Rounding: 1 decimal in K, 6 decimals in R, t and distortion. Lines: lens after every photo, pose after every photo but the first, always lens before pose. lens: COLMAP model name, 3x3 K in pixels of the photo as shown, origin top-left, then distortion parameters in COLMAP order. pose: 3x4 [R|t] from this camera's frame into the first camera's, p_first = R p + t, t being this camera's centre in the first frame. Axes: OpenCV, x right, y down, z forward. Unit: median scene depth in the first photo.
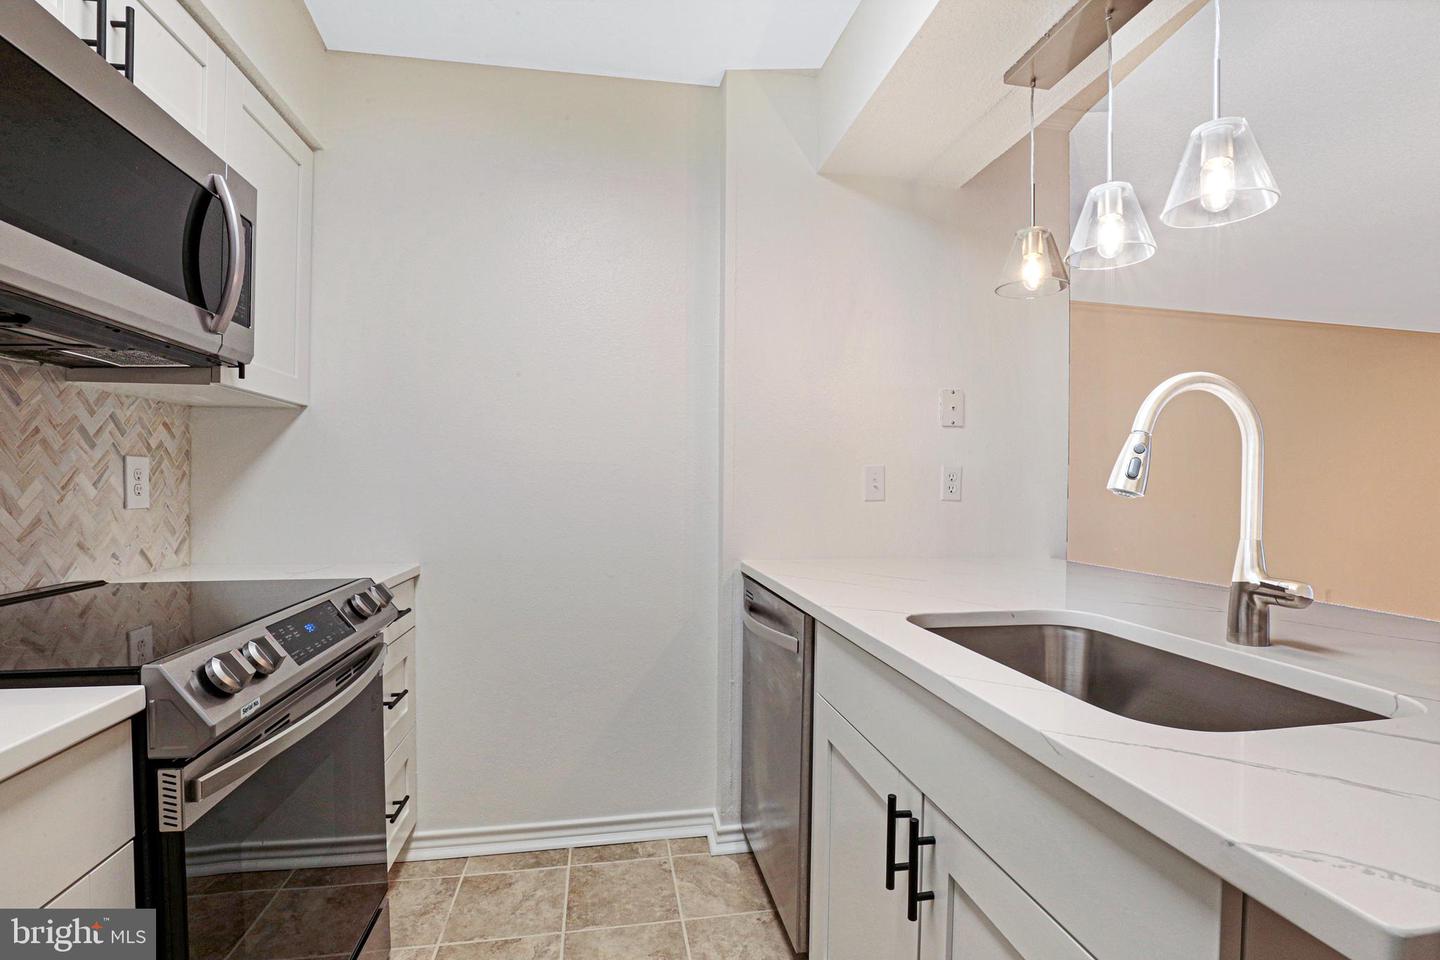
lens RADIAL K [[666.3, 0, 716.2], [0, 666.3, 486.7], [0, 0, 1]] dist [-0.038604, 0.007979]
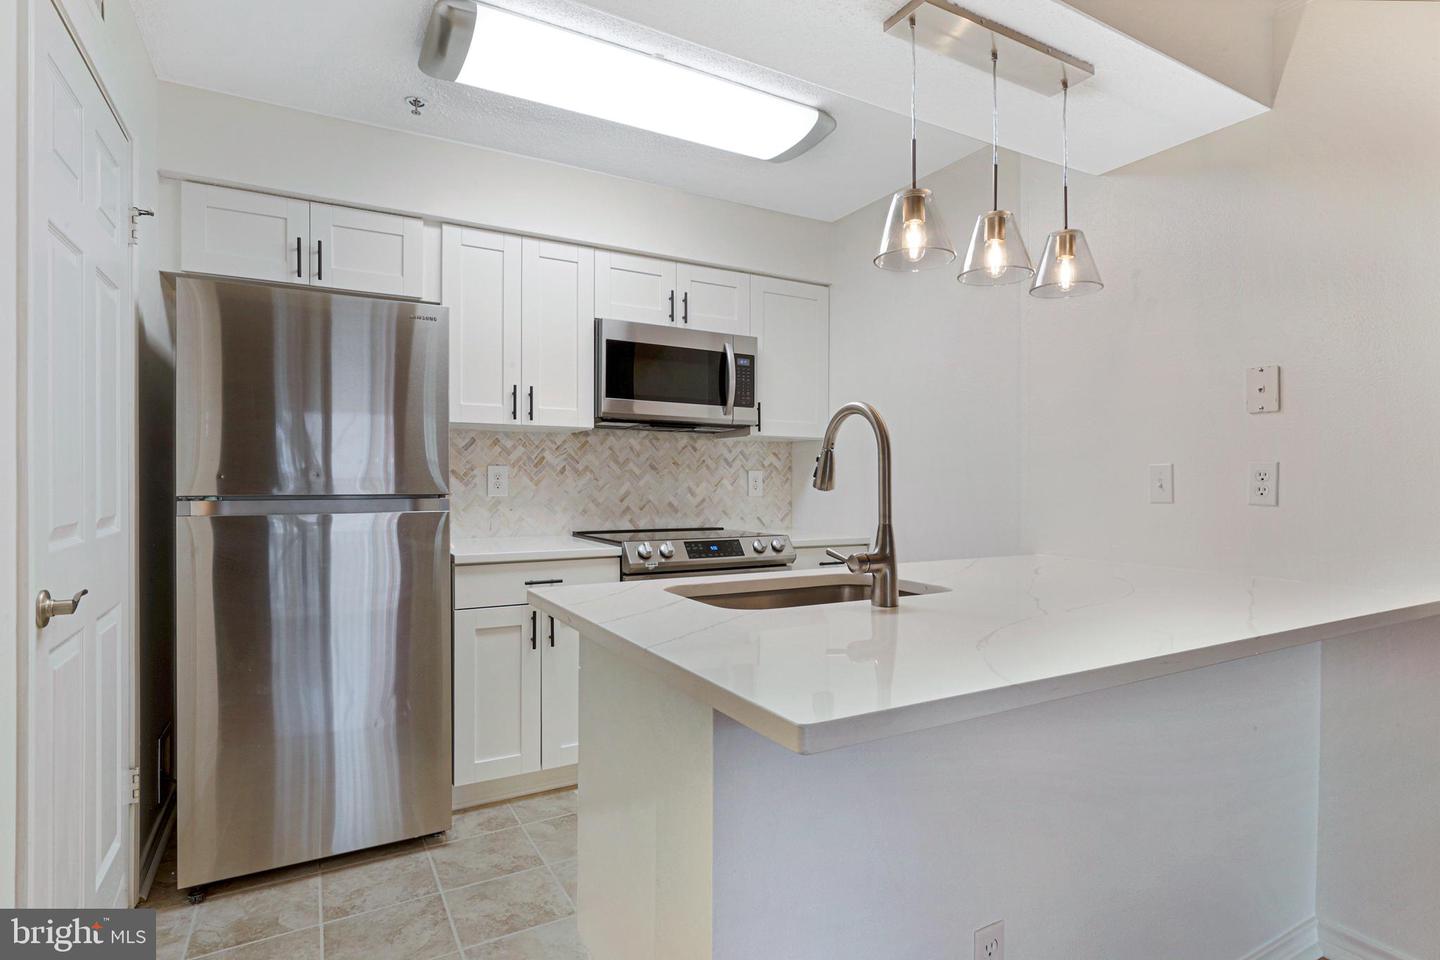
lens RADIAL K [[743.8, 0, 720.0], [0, 743.8, 480.0], [0, 0, 1]] dist [-0.021390, 0.000403]
pose [[0.351868, -0.005551, -0.936033, 1.322355], [-0.007573, 0.999933, -0.008777, 0.004143], [0.936019, 0.010177, 0.351802, 0.082462]]
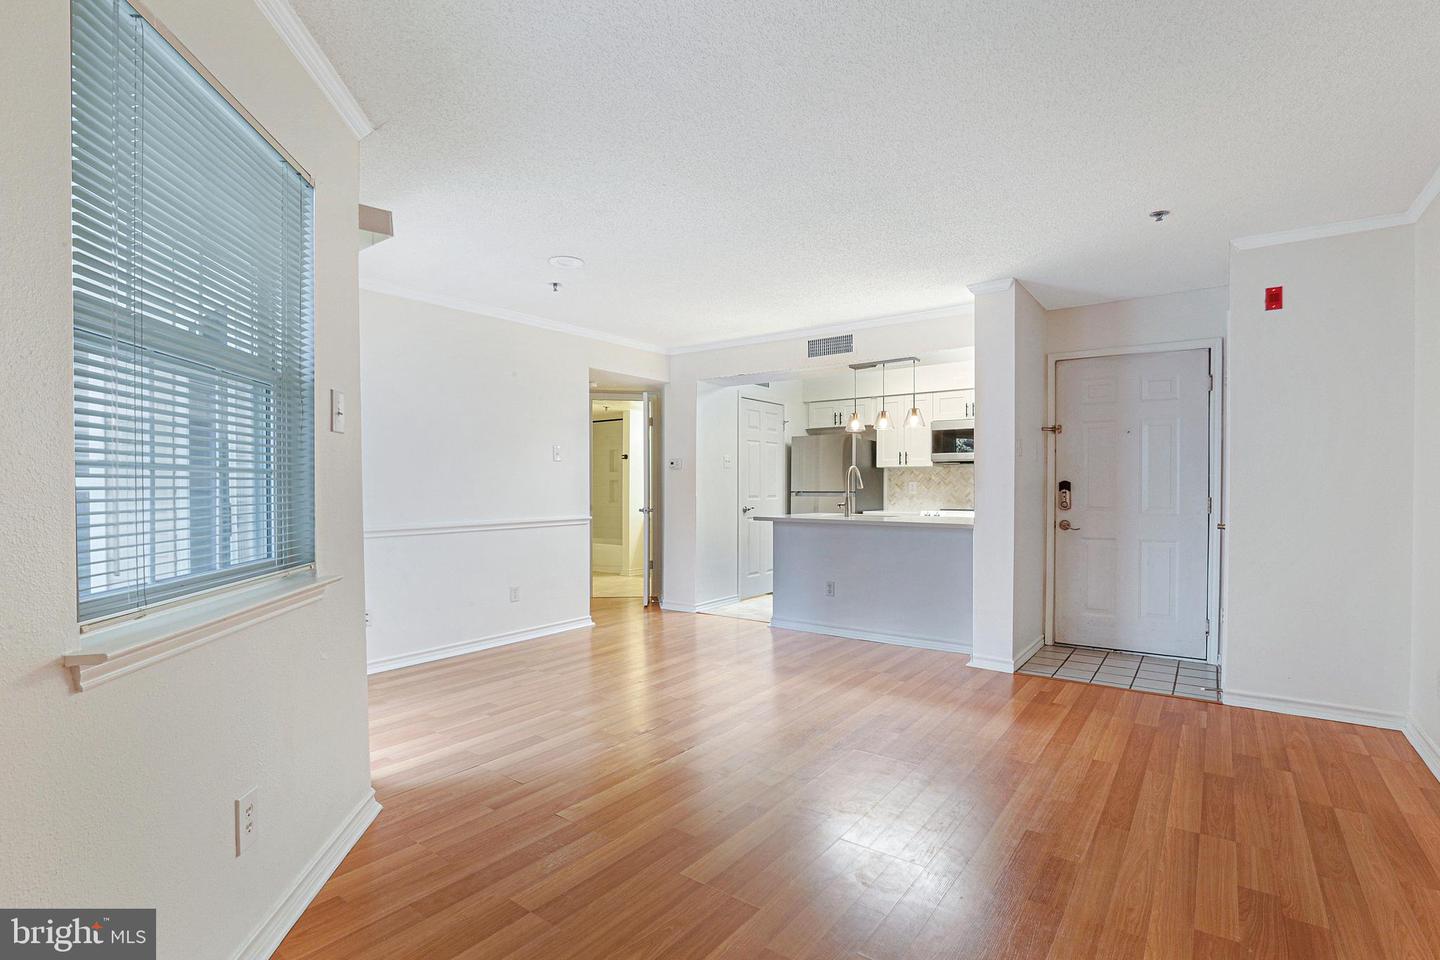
lens RADIAL K [[681.8, 0, 717.1], [0, 681.8, 490.1], [0, 0, 1]] dist [-0.025294, -0.000649]
pose [[-0.723924, -0.002675, -0.689875, 3.427101], [-0.010221, 0.999924, 0.006848, -0.008436], [0.689804, 0.012008, -0.723896, 2.706343]]
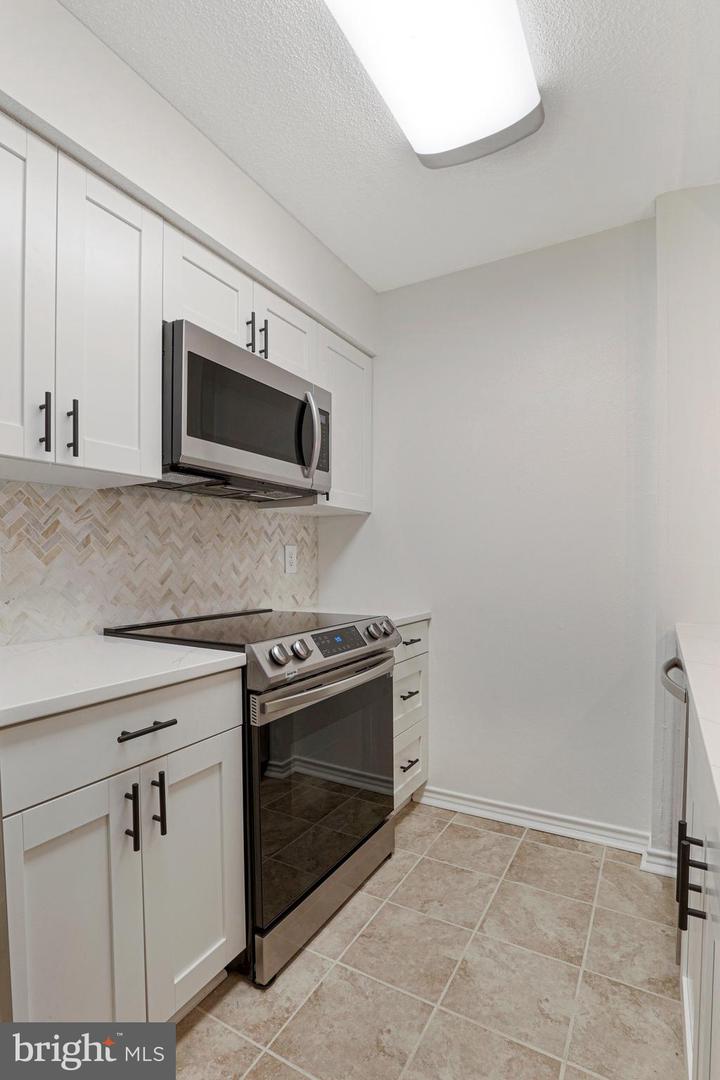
lens RADIAL K [[514.7, 0, 363.8], [0, 514.7, 562.3], [0, 0, 1]] dist [-0.025530, 0.000542]
pose [[0.772996, -0.004803, -0.634393, 0.237070], [0.004468, 0.999988, -0.002127, 0.006761], [0.634396, -0.001191, 0.773008, -0.025656]]
